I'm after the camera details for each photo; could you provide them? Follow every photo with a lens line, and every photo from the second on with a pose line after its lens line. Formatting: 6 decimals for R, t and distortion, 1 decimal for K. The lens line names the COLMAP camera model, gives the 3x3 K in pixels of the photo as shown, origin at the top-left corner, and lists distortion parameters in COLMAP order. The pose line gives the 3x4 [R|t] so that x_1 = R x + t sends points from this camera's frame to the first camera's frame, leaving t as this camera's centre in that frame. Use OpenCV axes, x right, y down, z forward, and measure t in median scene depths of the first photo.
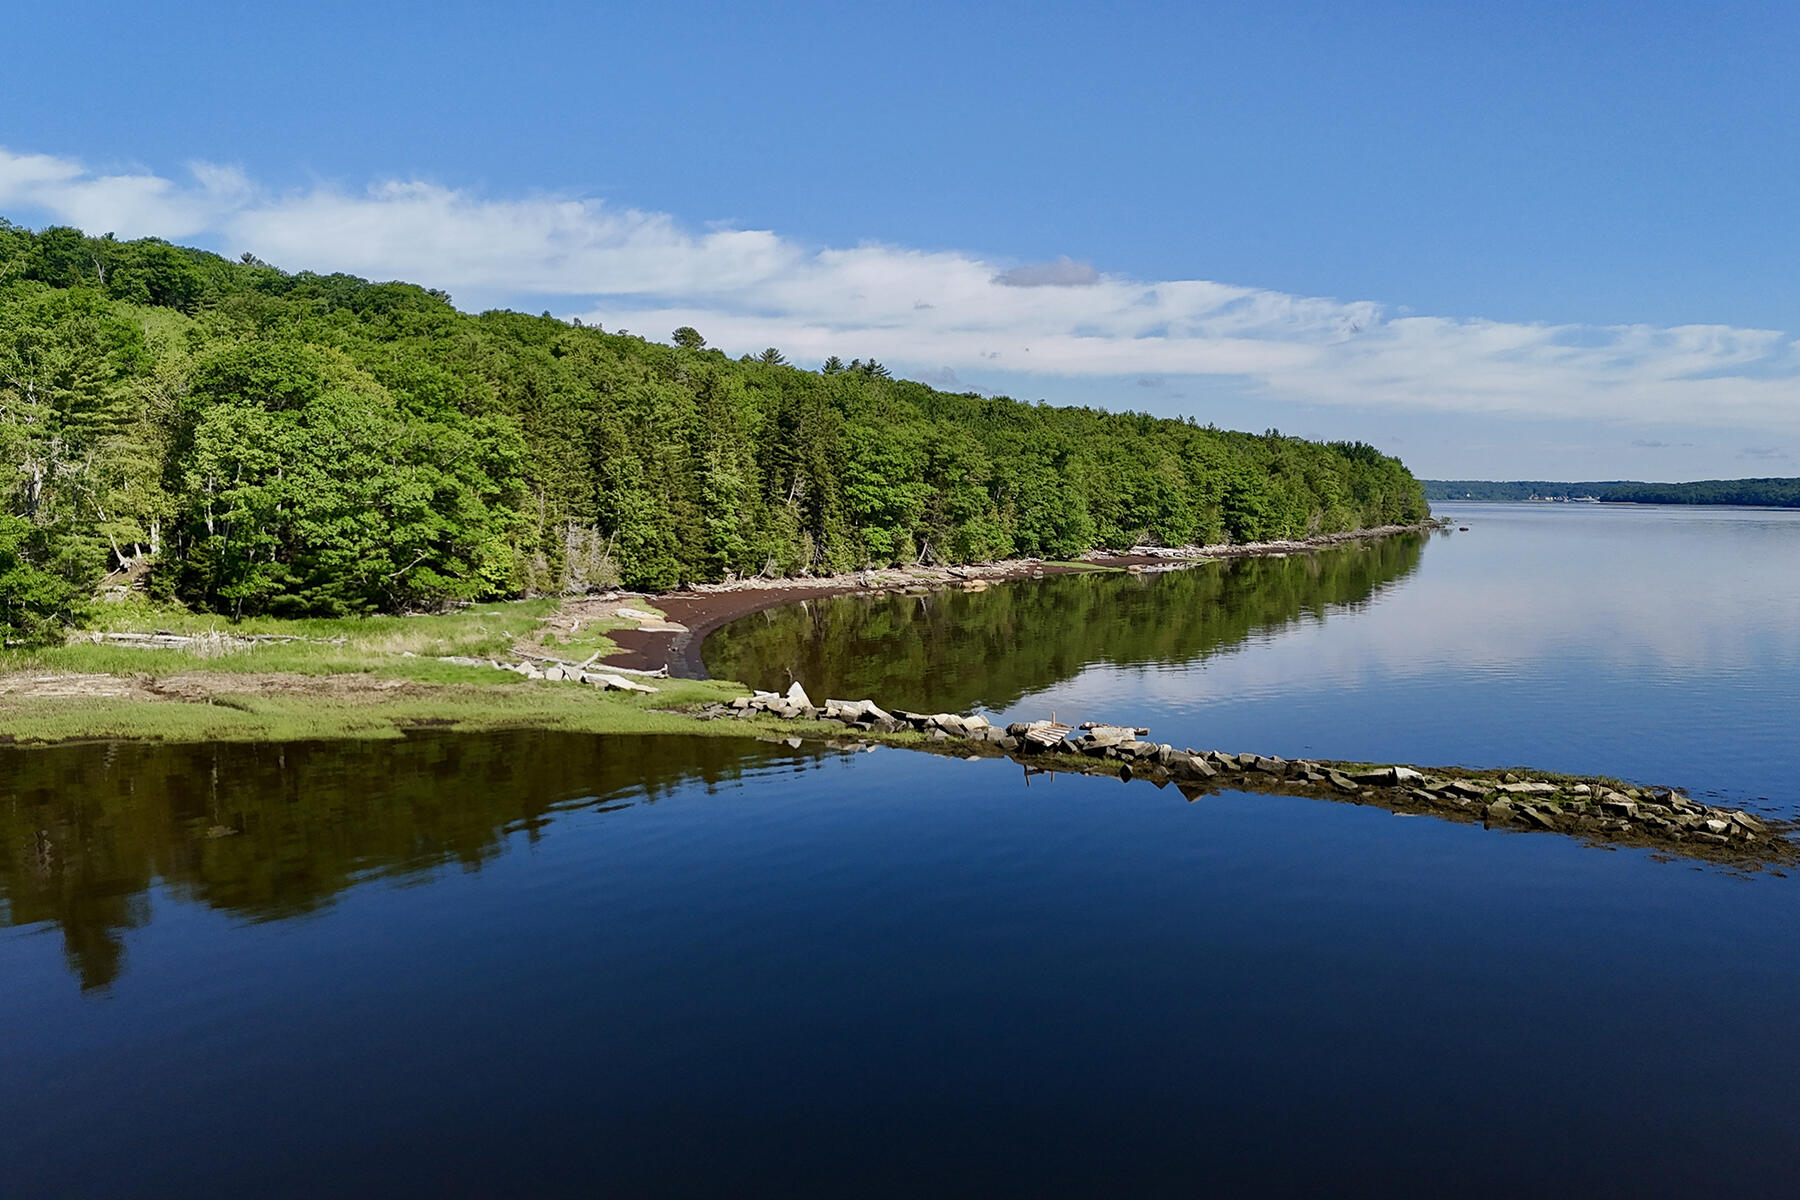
lens RADIAL K [[1530.2, 0, 900.0], [0, 1530.2, 600.0], [0, 0, 1]] dist [-0.061343, -0.011810]
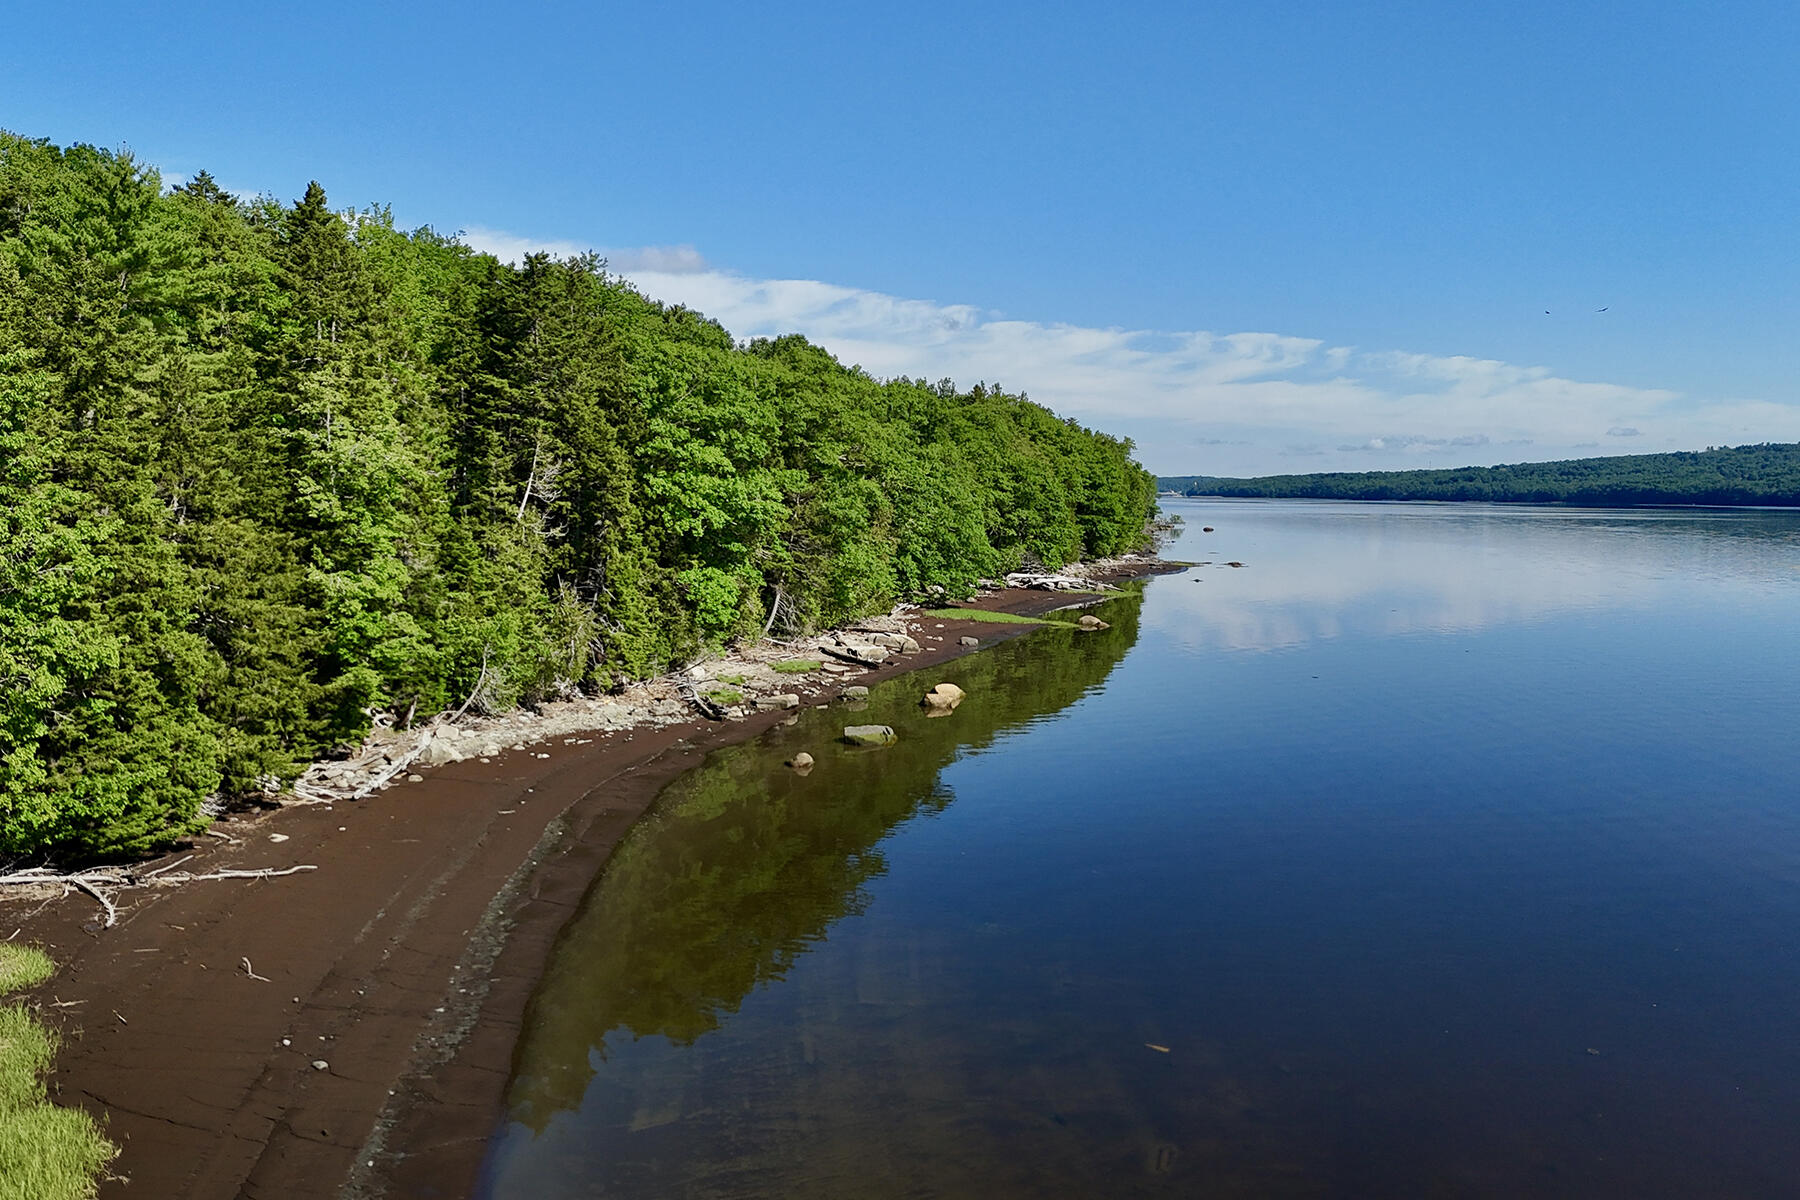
lens RADIAL K [[1530.2, 0, 900.0], [0, 1530.2, 600.0], [0, 0, 1]] dist [-0.061343, -0.011810]
pose [[0.967844, -0.024129, 0.250392, -0.076215], [0.024000, 0.999706, 0.003572, -0.040269], [-0.250404, 0.002552, 0.968138, 0.581253]]
